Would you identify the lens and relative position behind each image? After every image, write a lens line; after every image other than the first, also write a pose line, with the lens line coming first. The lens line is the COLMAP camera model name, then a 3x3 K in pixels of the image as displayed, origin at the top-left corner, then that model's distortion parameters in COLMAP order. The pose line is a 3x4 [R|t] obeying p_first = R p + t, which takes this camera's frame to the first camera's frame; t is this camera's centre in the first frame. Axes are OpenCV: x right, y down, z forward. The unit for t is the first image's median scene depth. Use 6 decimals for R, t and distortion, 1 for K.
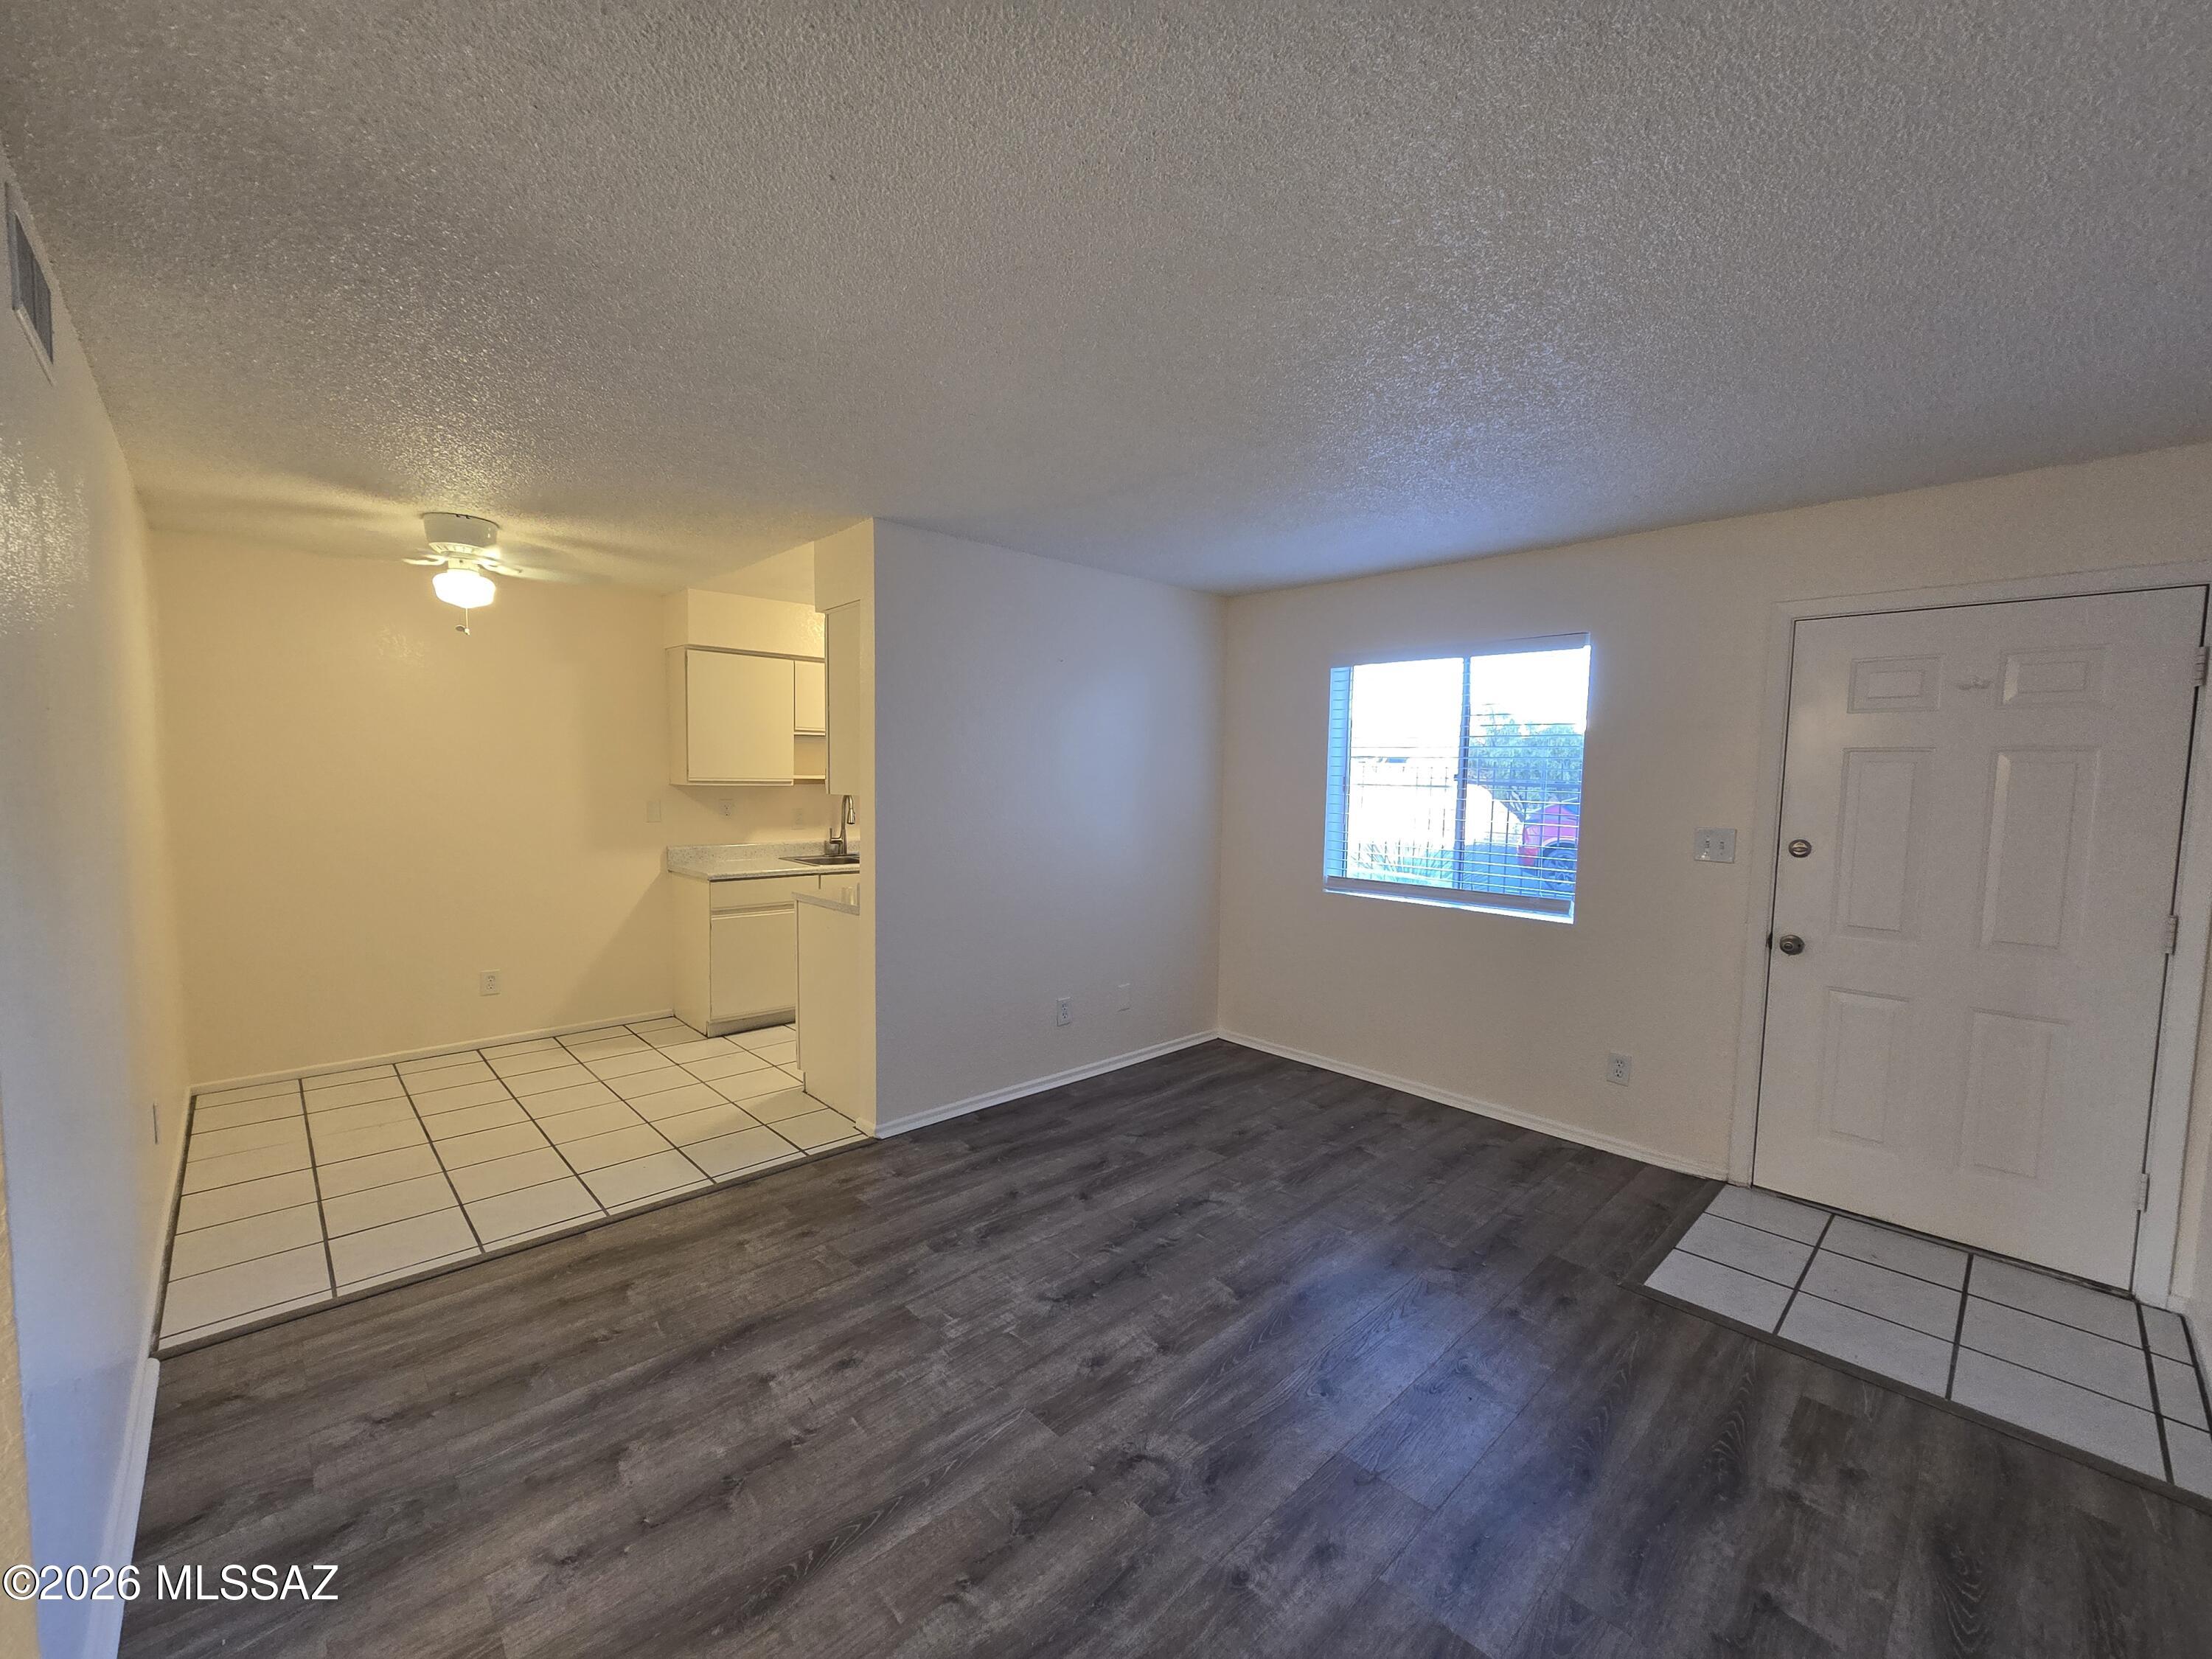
lens RADIAL K [[900.5, 0, 1095.8], [0, 900.5, 827.2], [0, 0, 1]] dist [-0.007226, 0.002143]
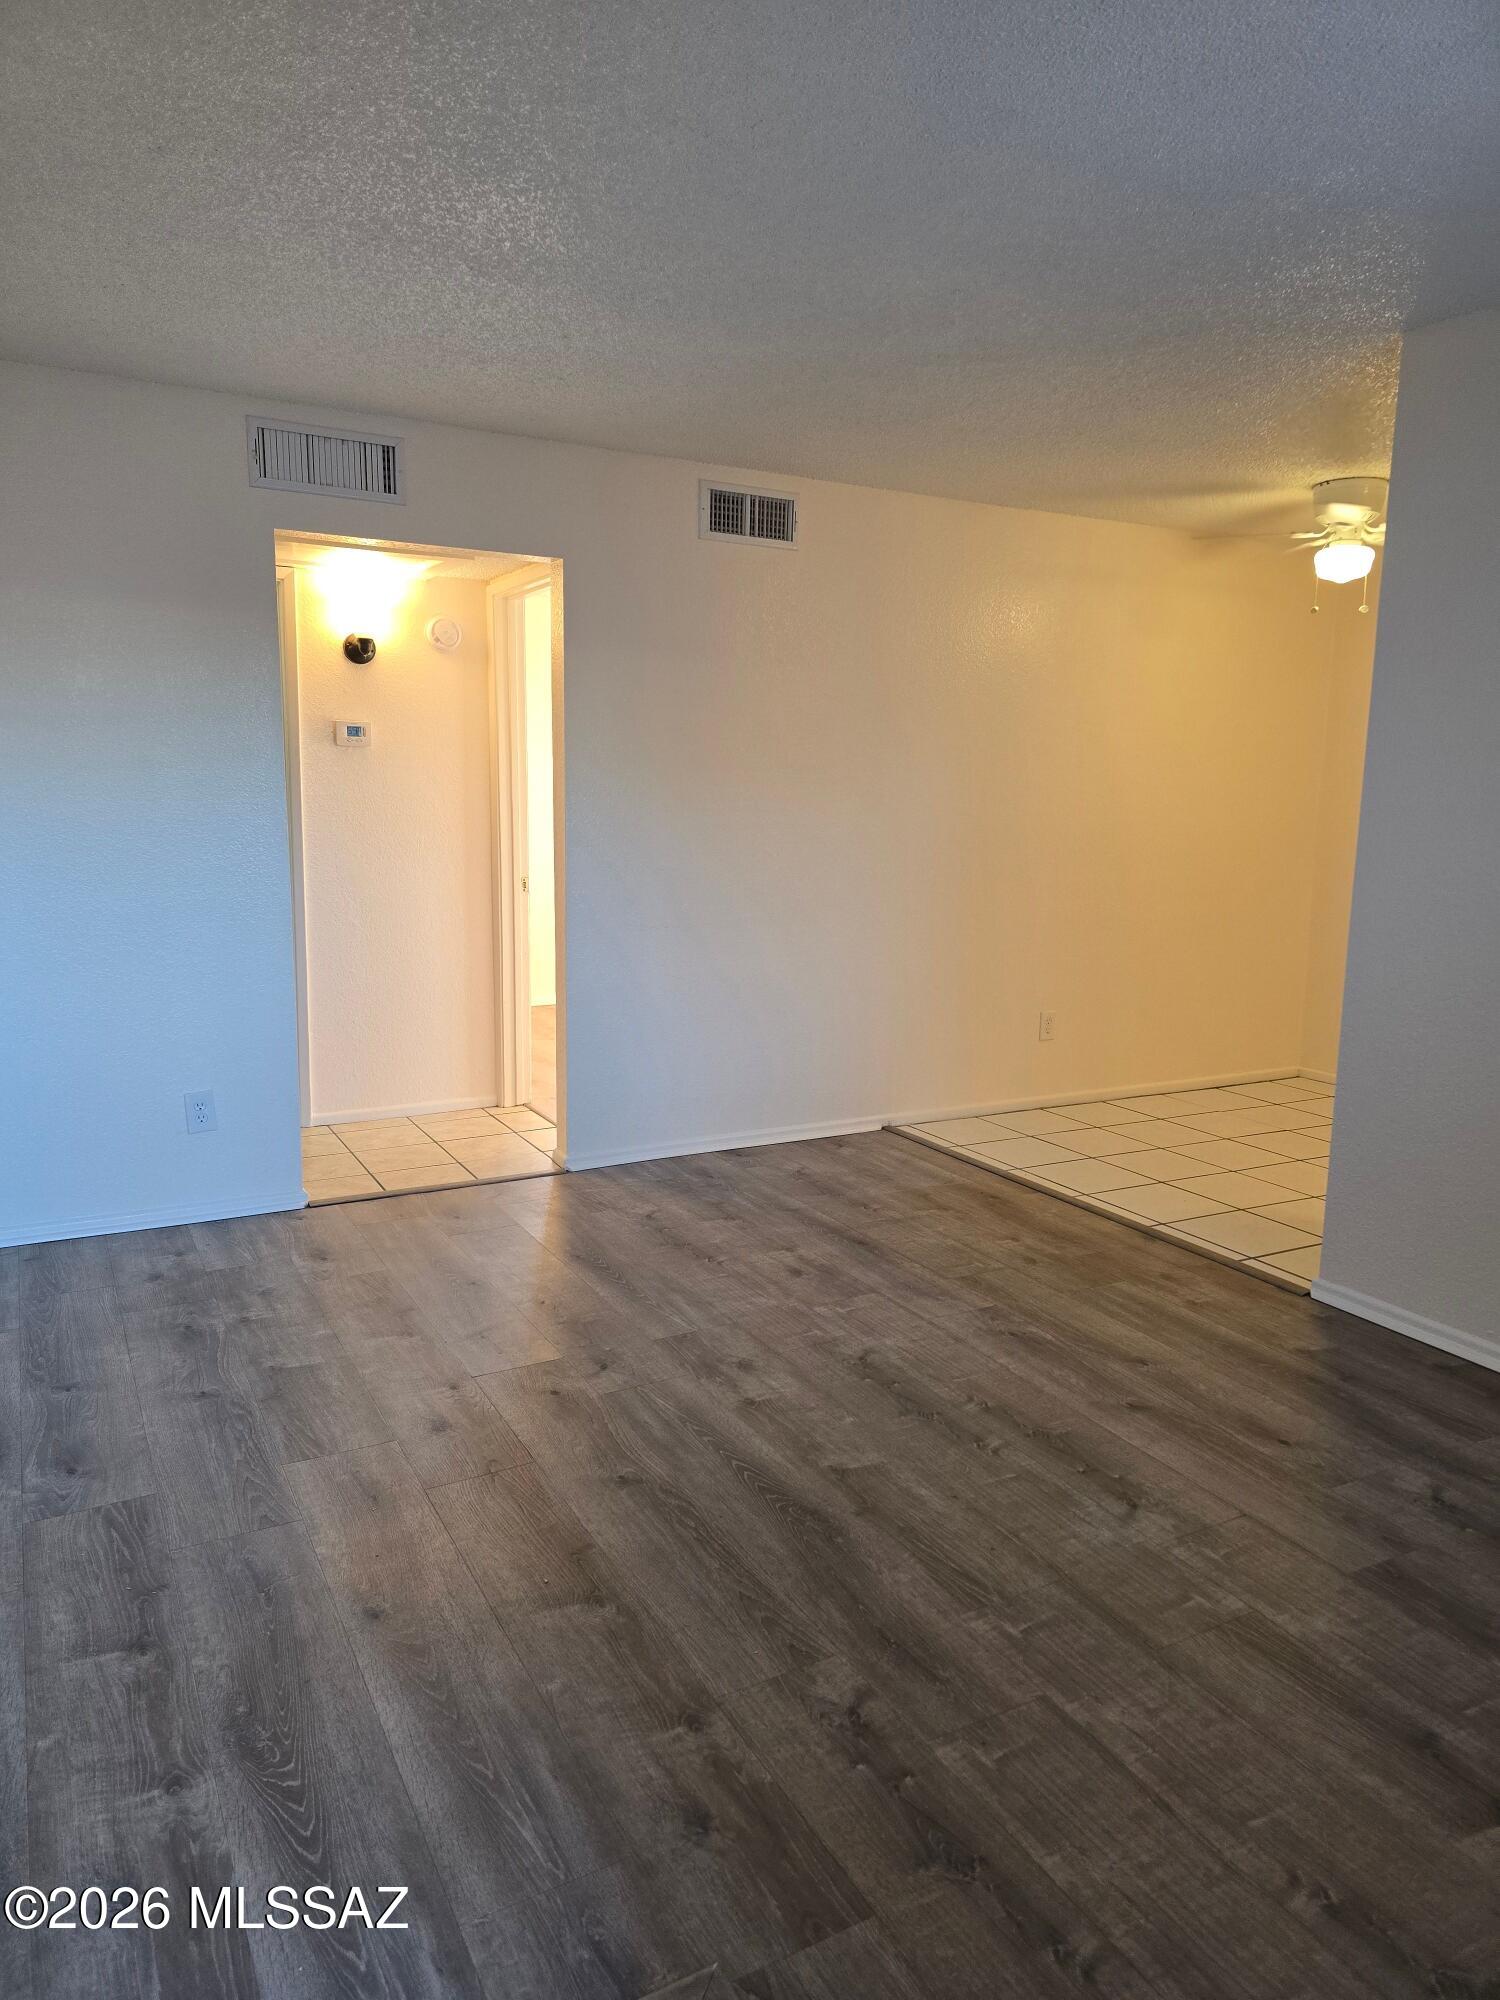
lens RADIAL K [[1349.6, 0, 764.0], [0, 1349.6, 990.4], [0, 0, 1]] dist [0.062527, -0.049093]
pose [[-0.249868, 0.121931, -0.960572, 1.083522], [-0.082923, 0.985700, 0.146691, 0.009690], [0.964723, 0.116307, -0.236185, 1.101309]]
